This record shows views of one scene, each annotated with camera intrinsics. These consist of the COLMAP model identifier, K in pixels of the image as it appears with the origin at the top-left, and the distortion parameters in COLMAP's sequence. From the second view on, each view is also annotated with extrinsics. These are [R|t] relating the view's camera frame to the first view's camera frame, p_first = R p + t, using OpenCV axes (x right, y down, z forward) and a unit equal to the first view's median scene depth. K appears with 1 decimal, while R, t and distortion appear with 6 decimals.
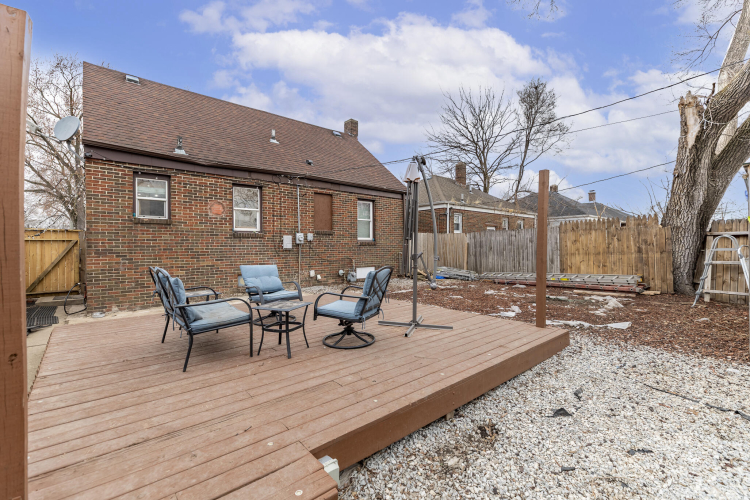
lens RADIAL K [[335.4, 0, 376.3], [0, 335.4, 246.9], [0, 0, 1]] dist [0.011132, -0.000647]
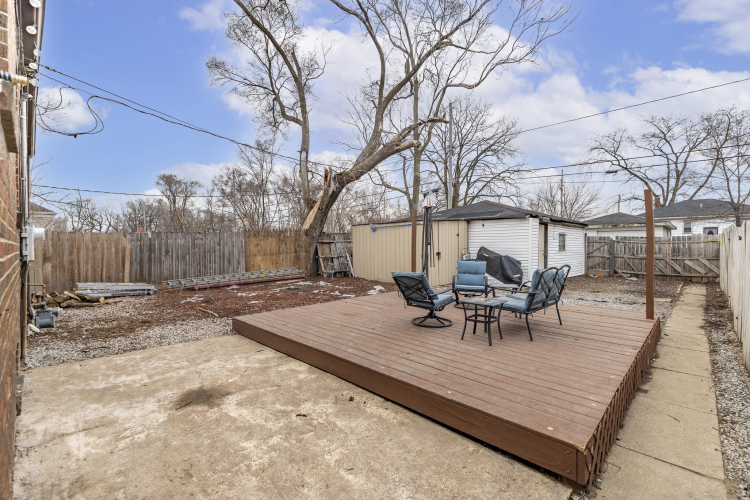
lens RADIAL K [[335.4, 0, 375.7], [0, 335.4, 245.7], [0, 0, 1]] dist [0.011132, -0.000647]
pose [[-0.085079, -0.001456, 0.996373, -0.722941], [0.012323, 0.999921, 0.002514, -0.012440], [-0.996298, 0.012492, -0.085055, 0.689958]]
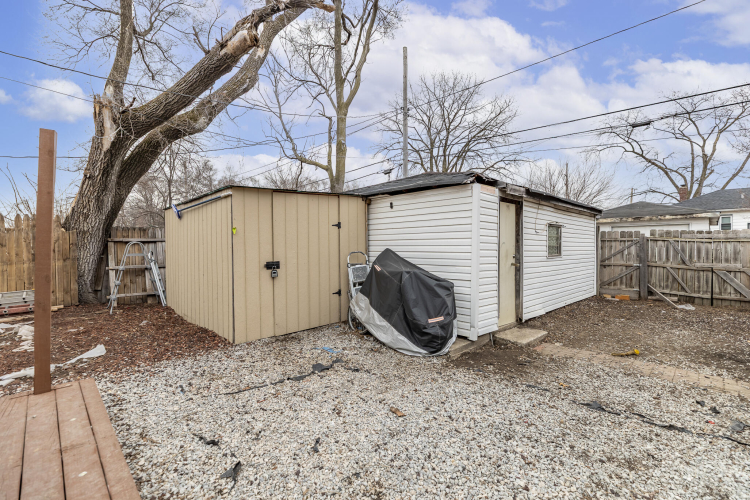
lens RADIAL K [[335.4, 0, 379.6], [0, 335.4, 245.8], [0, 0, 1]] dist [0.011132, -0.000647]
pose [[-0.079058, 0.004618, 0.996859, -0.077569], [0.014469, 0.999889, -0.003484, -0.004669], [-0.996765, 0.014148, -0.079116, 0.224430]]
